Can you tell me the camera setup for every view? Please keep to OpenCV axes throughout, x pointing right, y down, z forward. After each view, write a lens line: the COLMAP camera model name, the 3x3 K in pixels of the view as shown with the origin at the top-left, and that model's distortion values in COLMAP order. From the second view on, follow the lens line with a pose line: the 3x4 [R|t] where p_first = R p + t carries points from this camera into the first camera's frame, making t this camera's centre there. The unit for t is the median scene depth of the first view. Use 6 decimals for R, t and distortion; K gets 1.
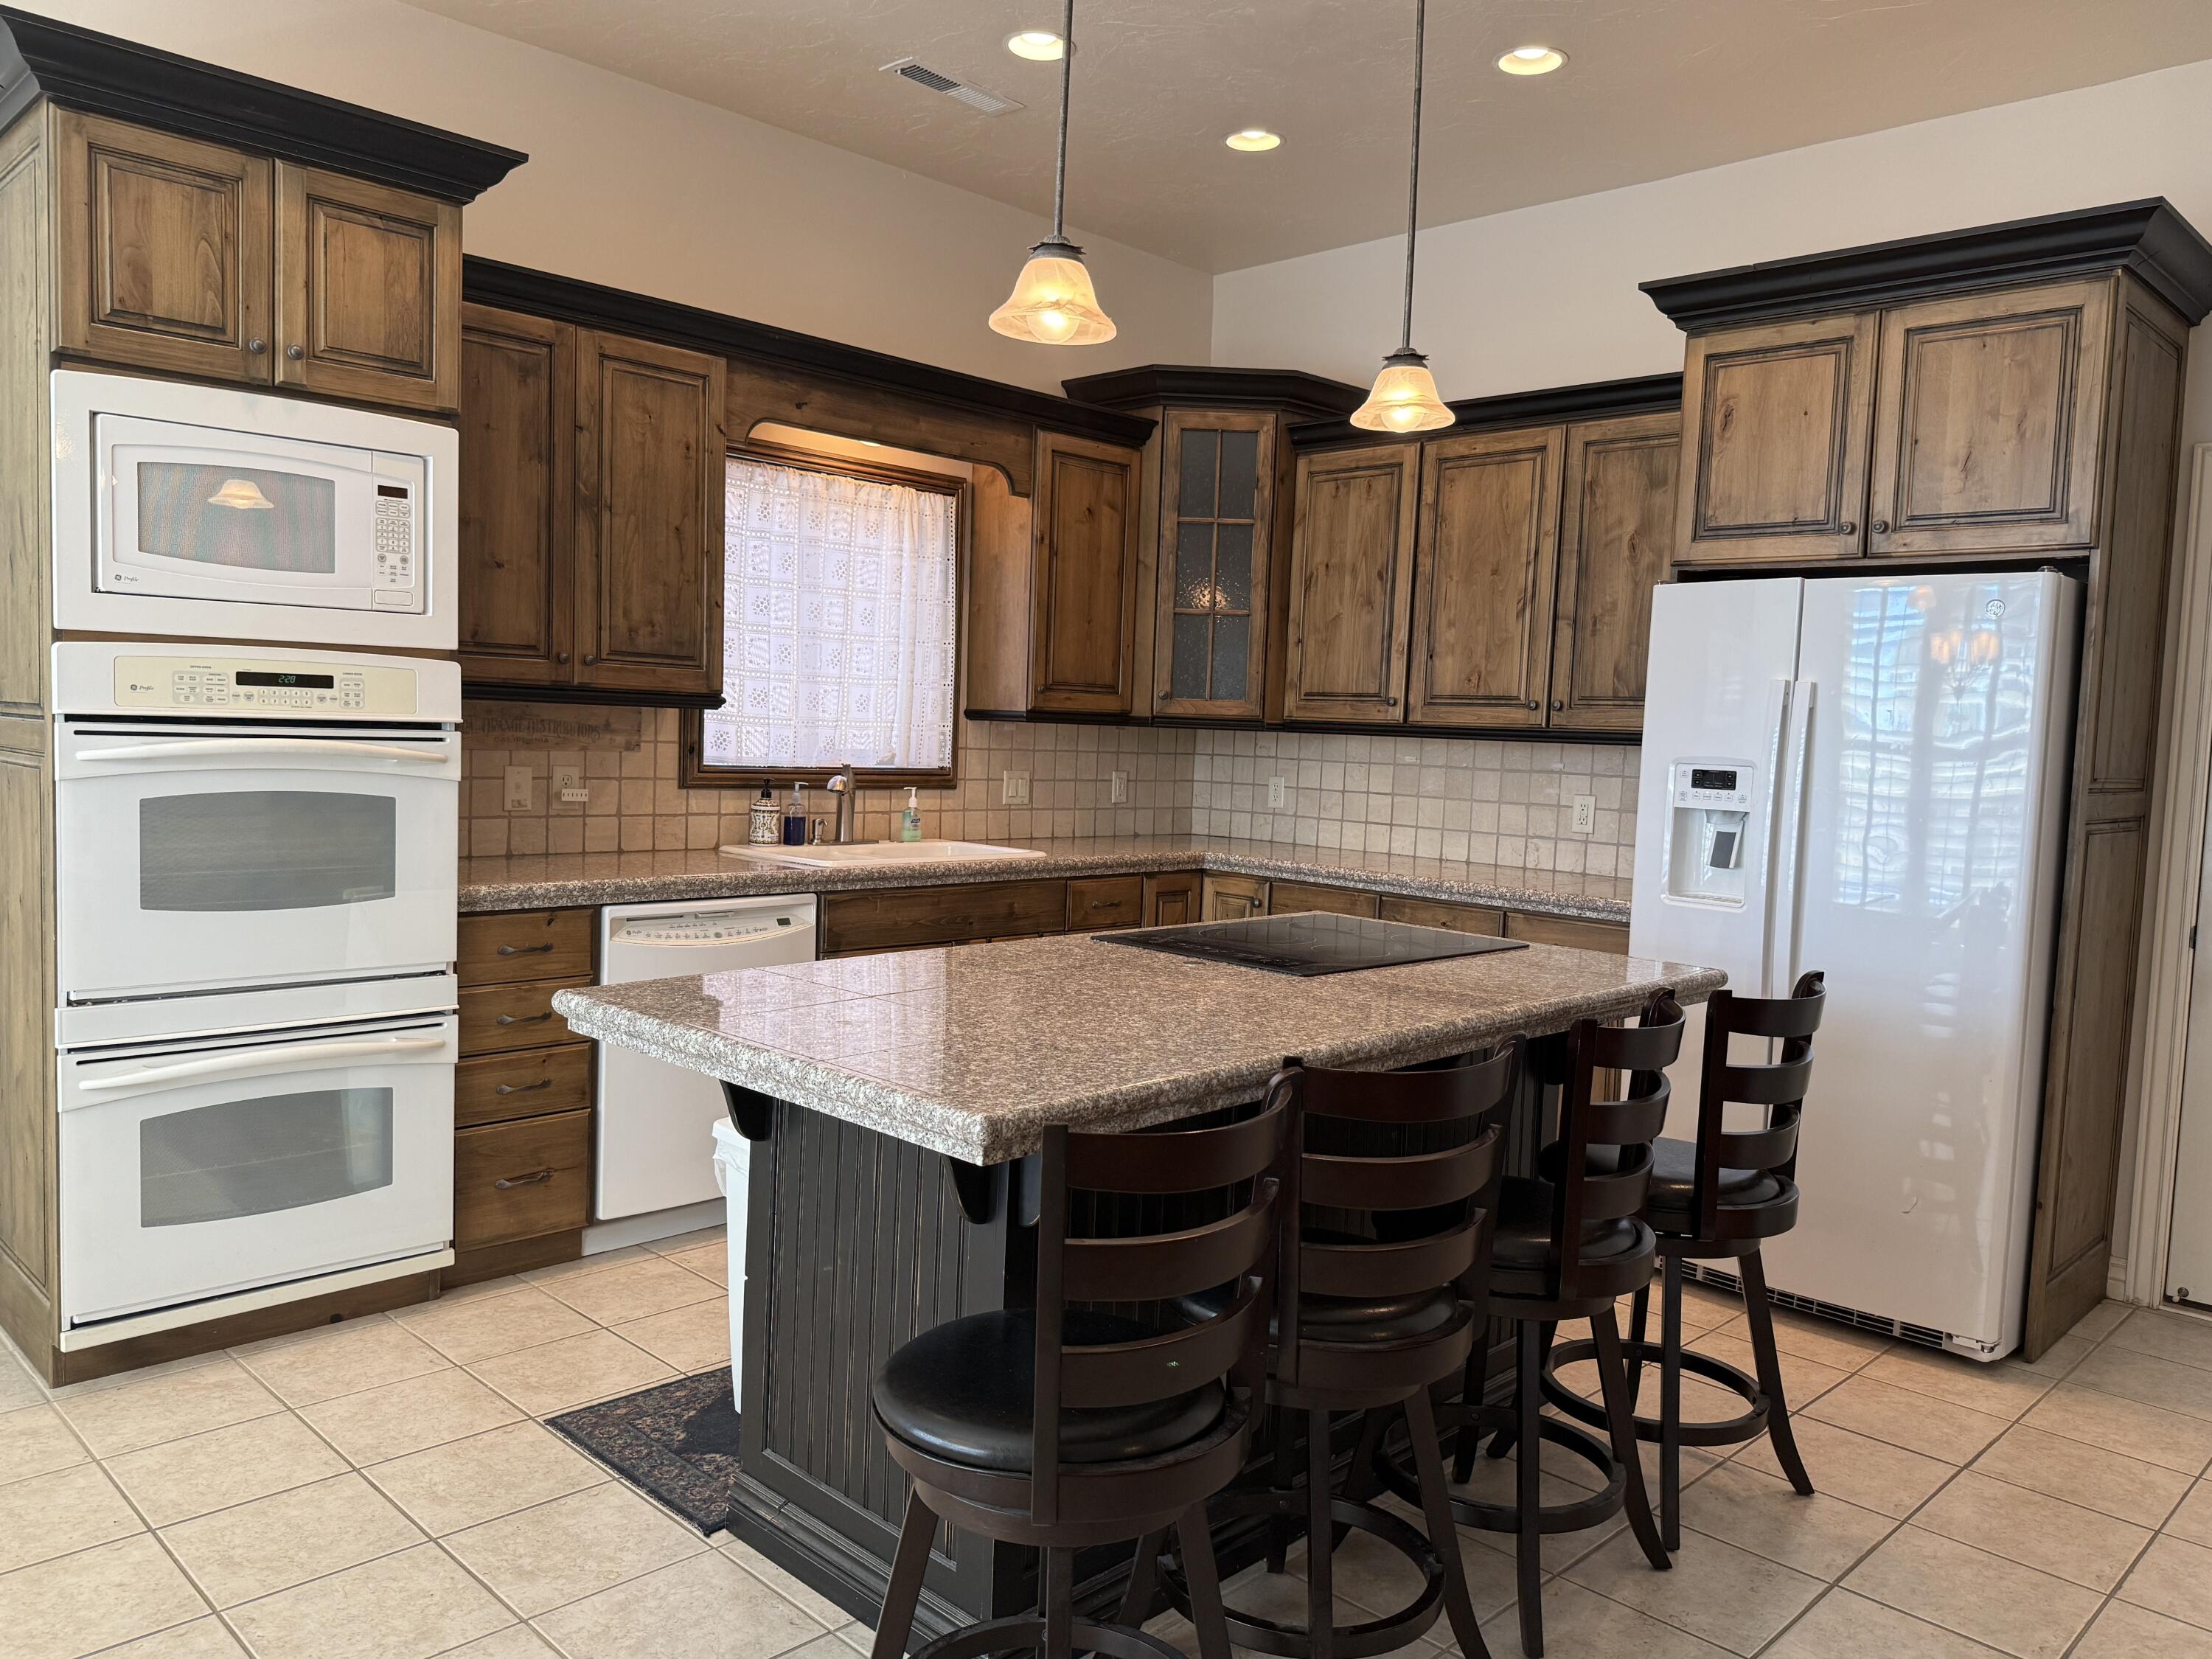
lens RADIAL K [[1604.9, 0, 1106.0], [0, 1604.9, 829.5], [0, 0, 1]] dist [0.112670, -0.167561]
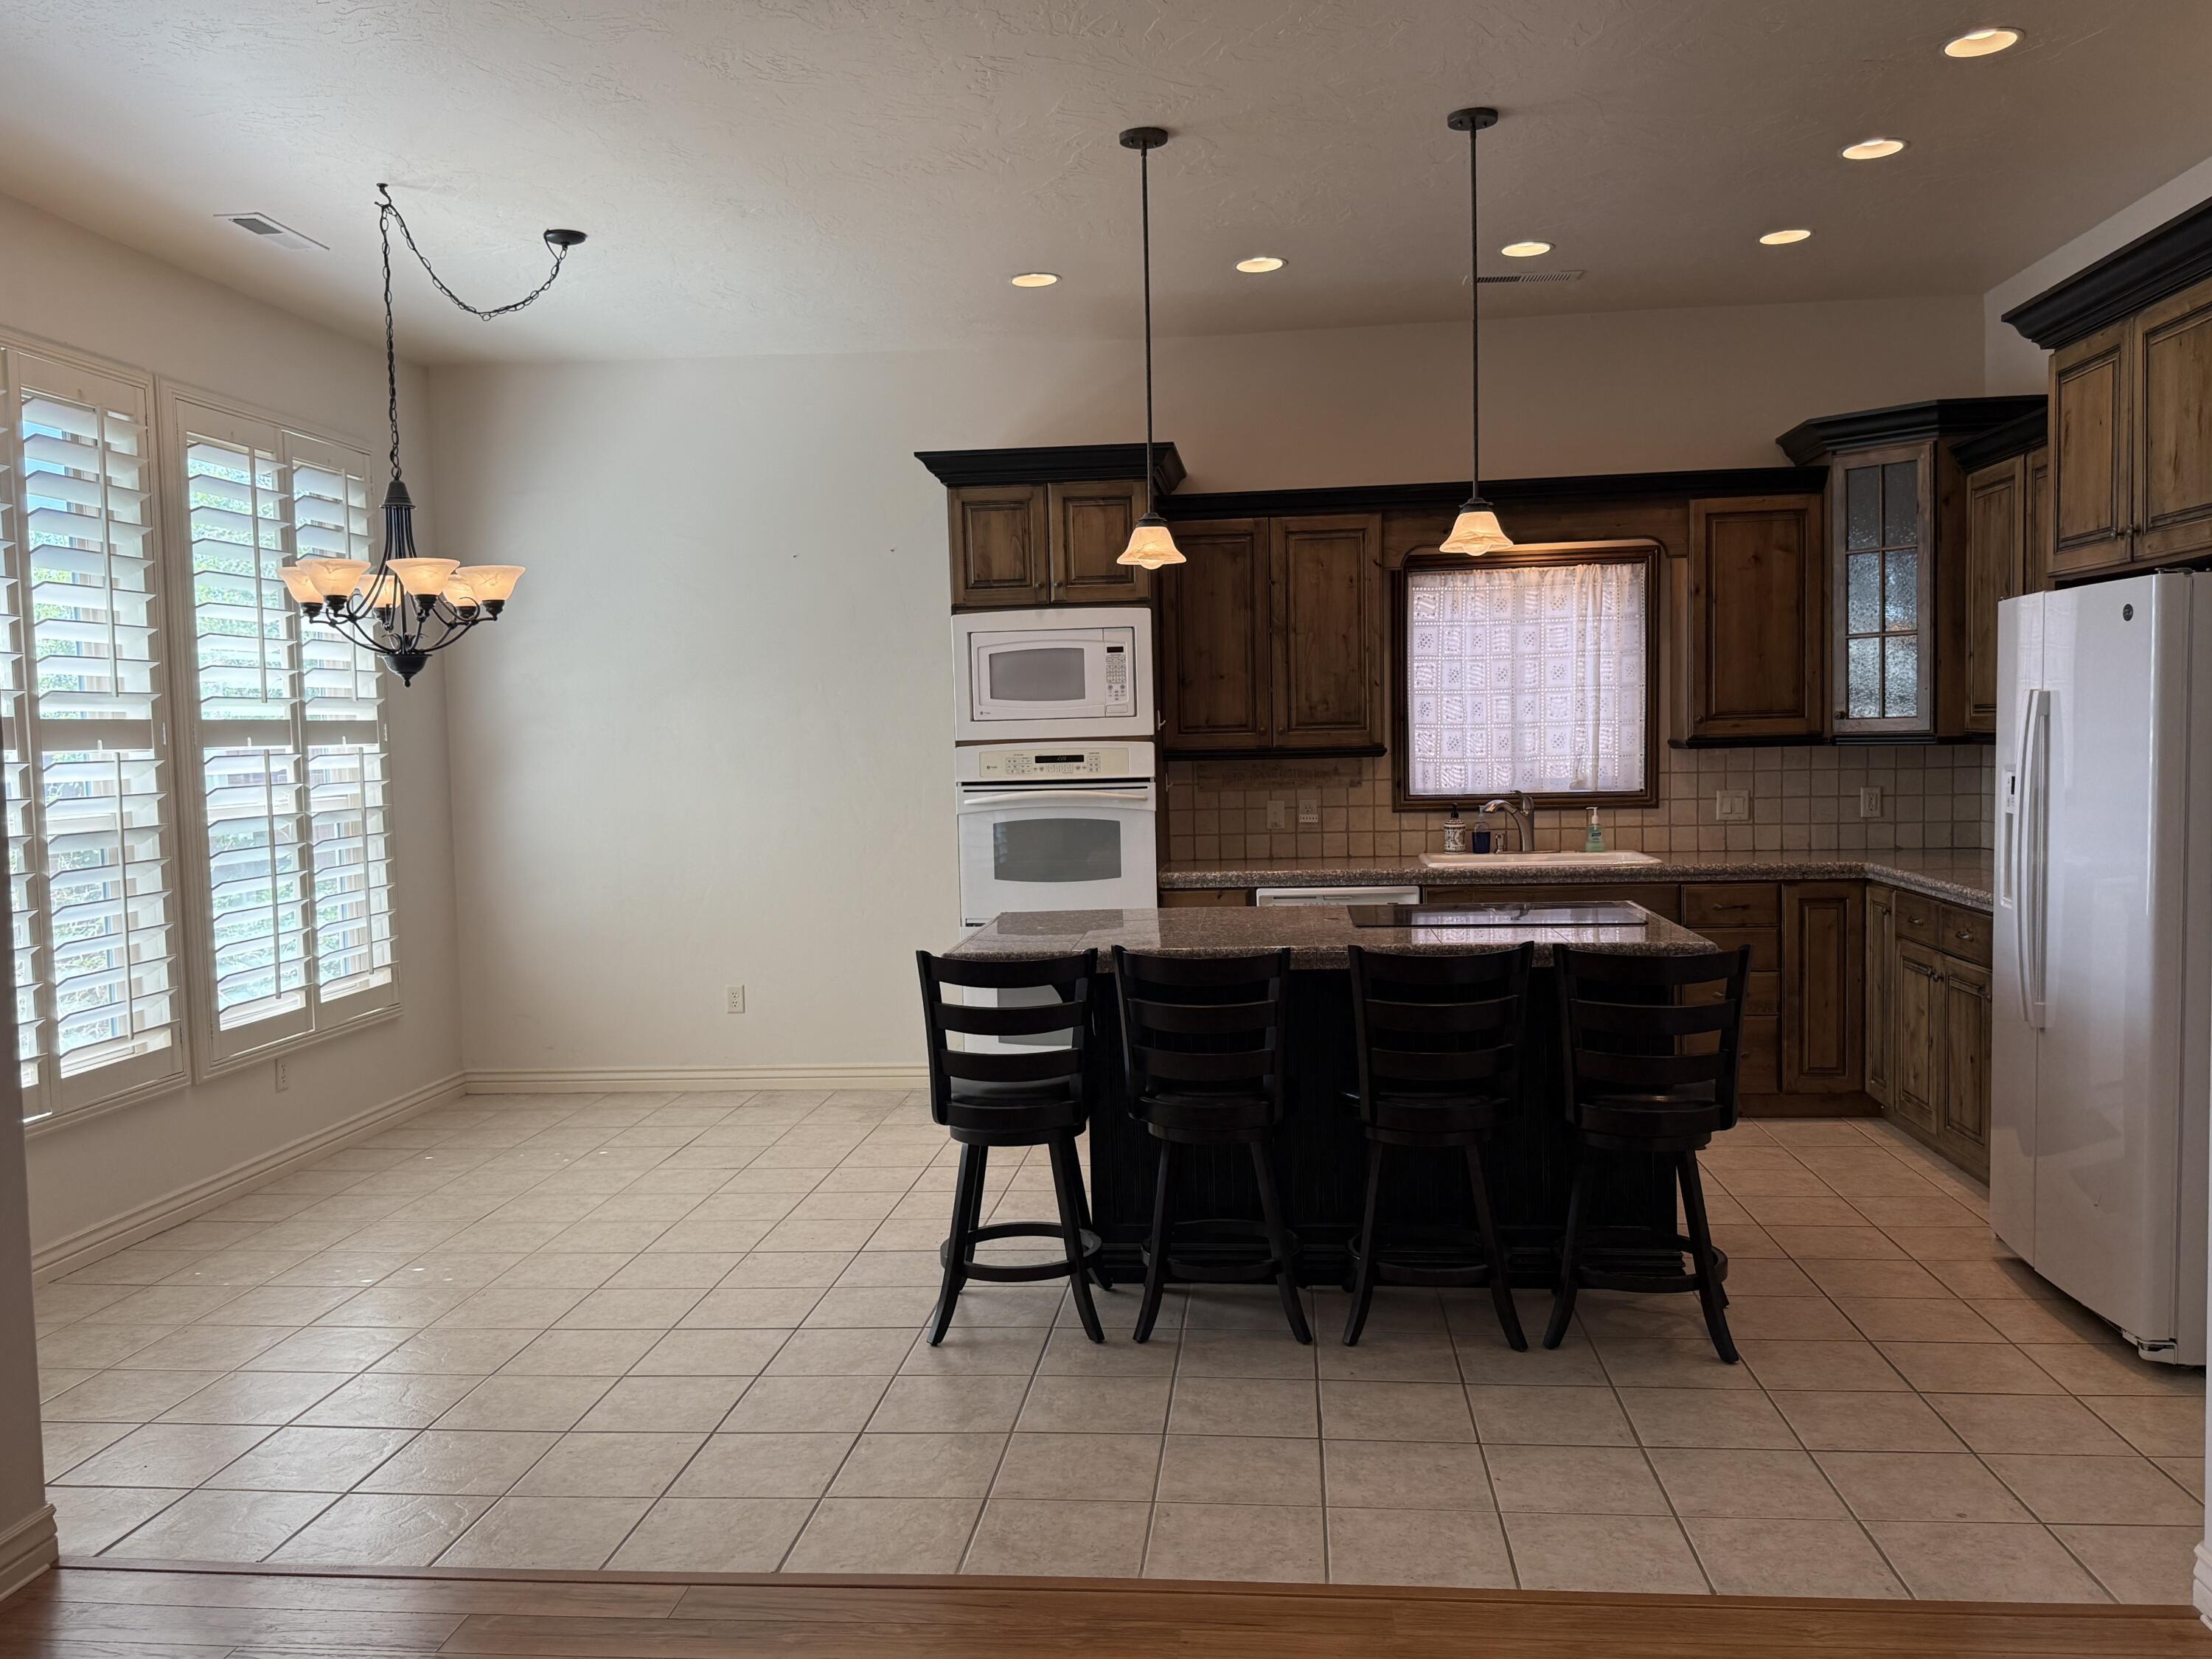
lens RADIAL K [[1736.8, 0, 1106.8], [0, 1736.8, 839.0], [0, 0, 1]] dist [0.158928, -0.282002]
pose [[0.622516, -0.006104, -0.782584, 0.830118], [-0.003503, 0.999938, -0.010586, 0.015927], [0.782600, 0.009332, 0.622456, -0.148949]]
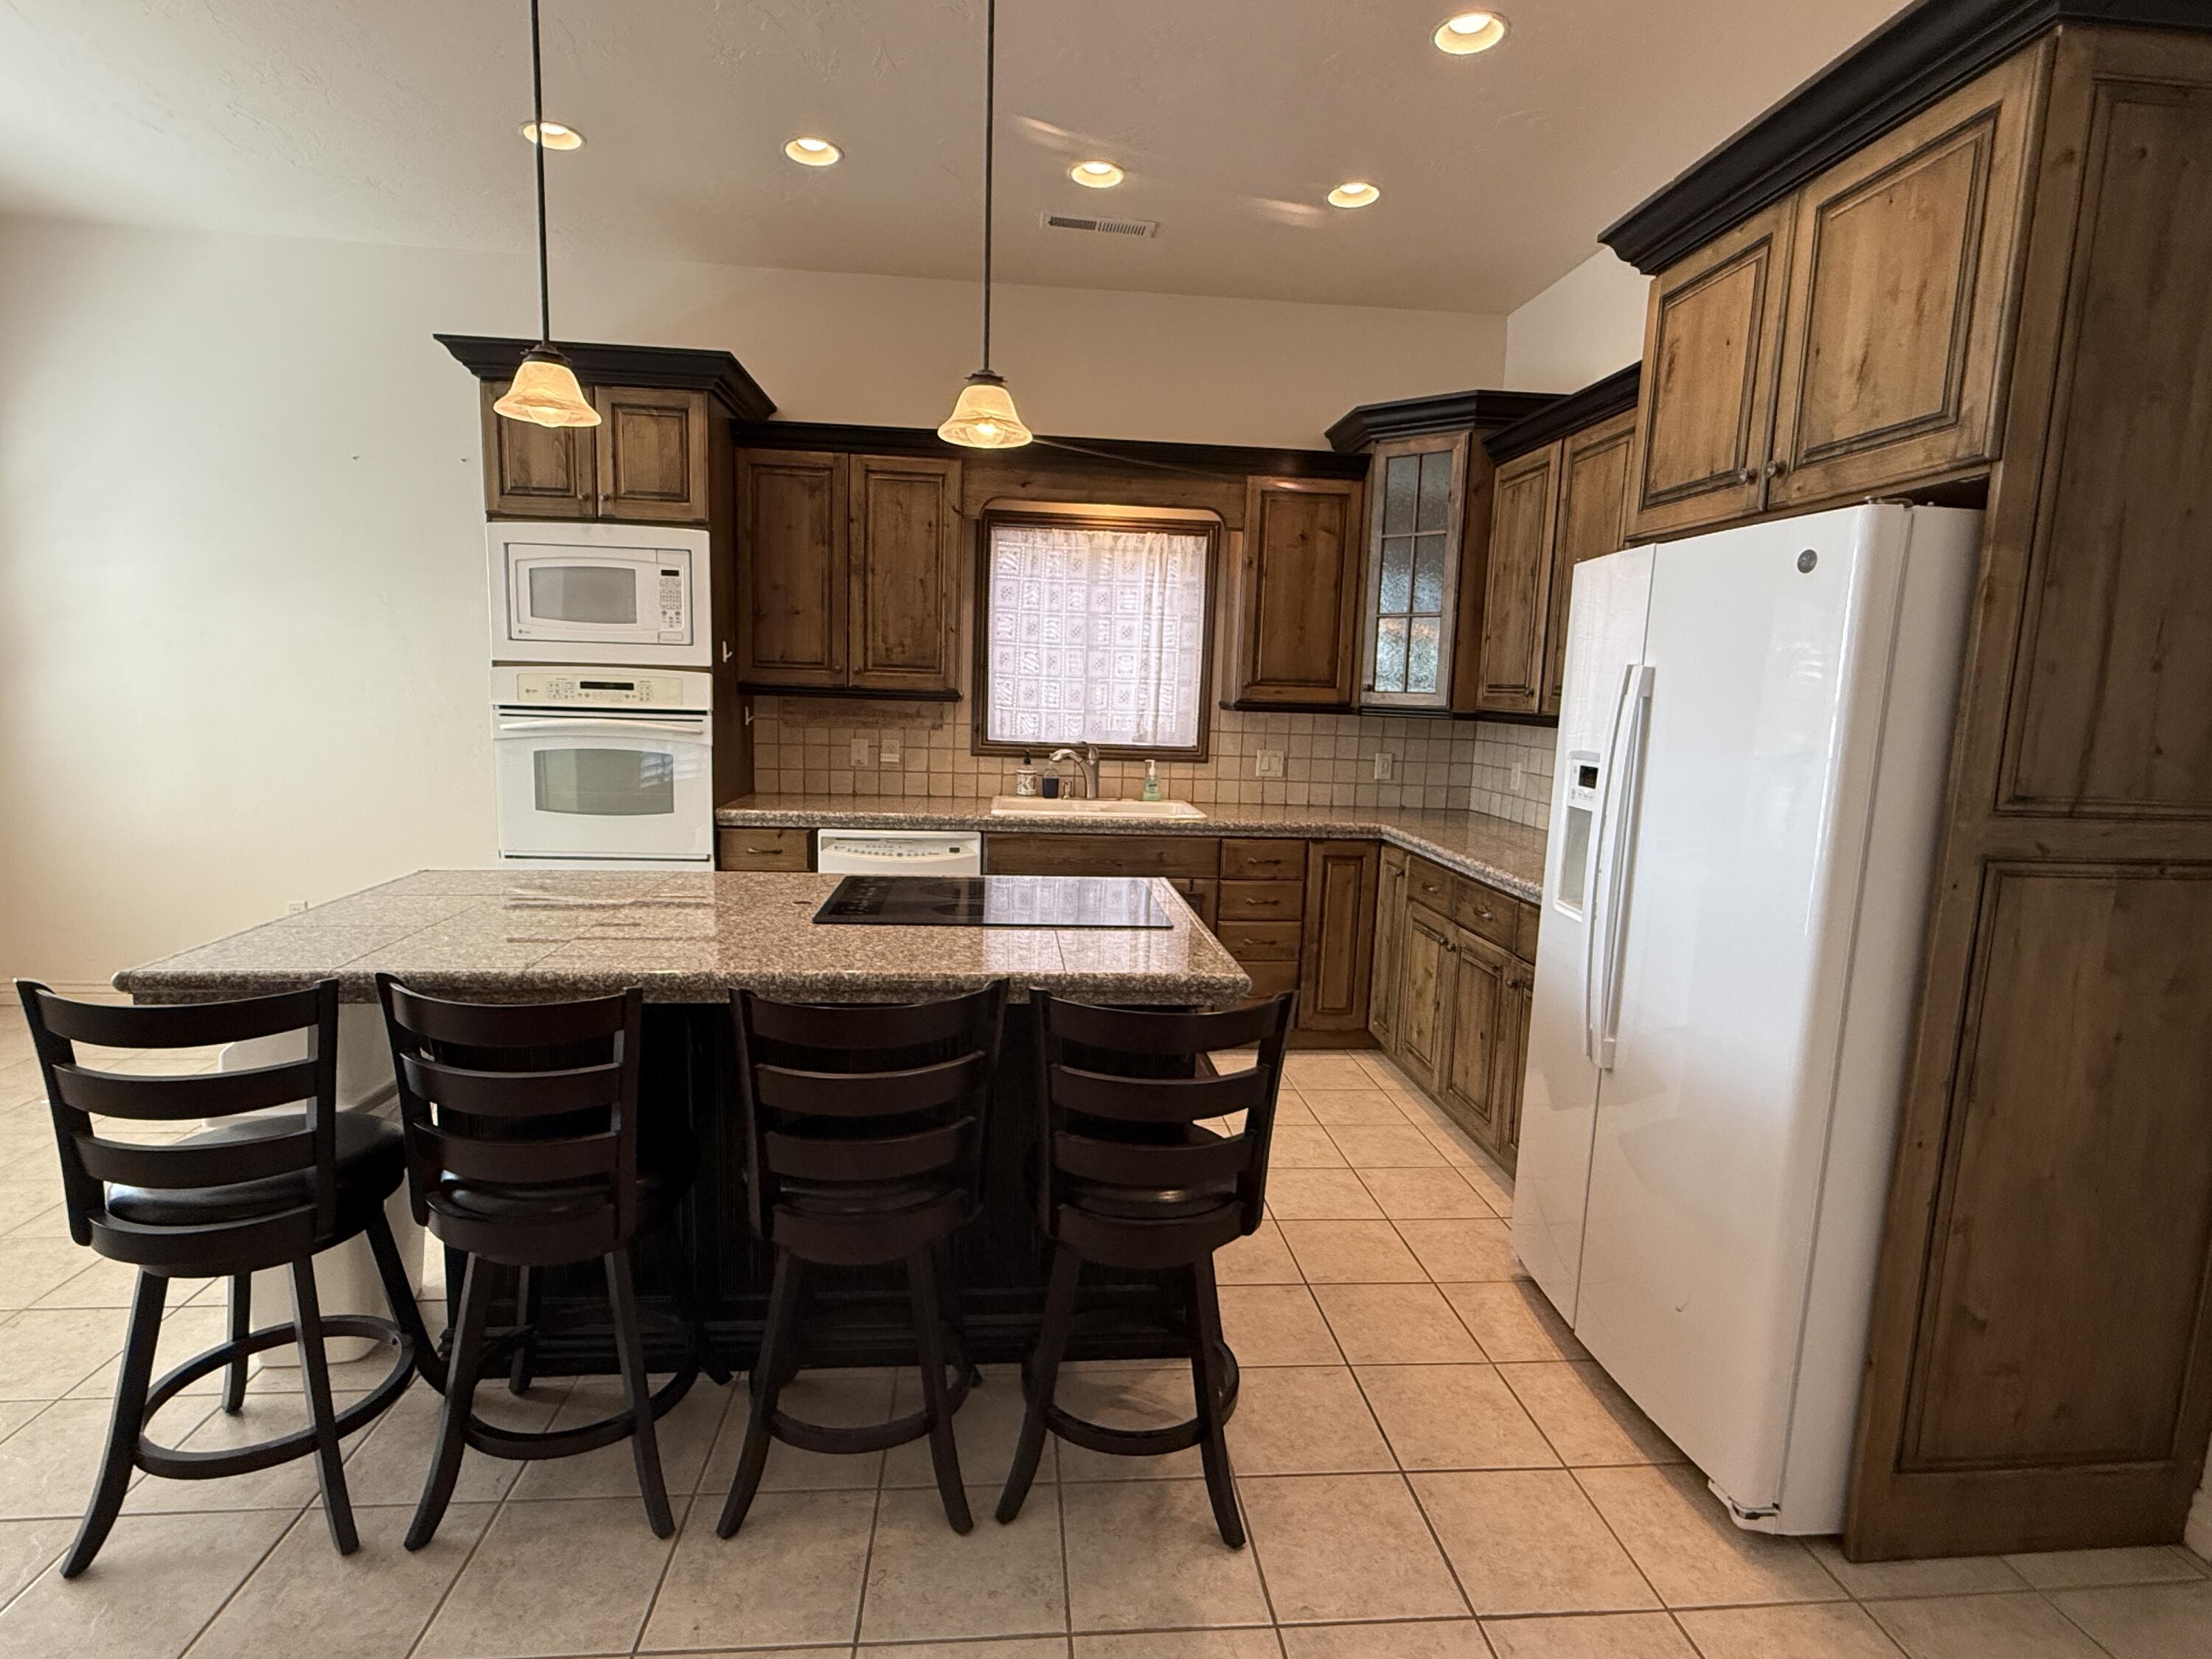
lens RADIAL K [[1091.9, 0, 1106.0], [0, 1091.9, 829.5], [0, 0, 1]] dist [0.000125, -0.000221]
pose [[0.764957, 0.071625, -0.640086, 0.516039], [-0.046474, 0.997345, 0.056061, -0.021444], [0.642402, -0.013136, 0.766255, 0.336144]]
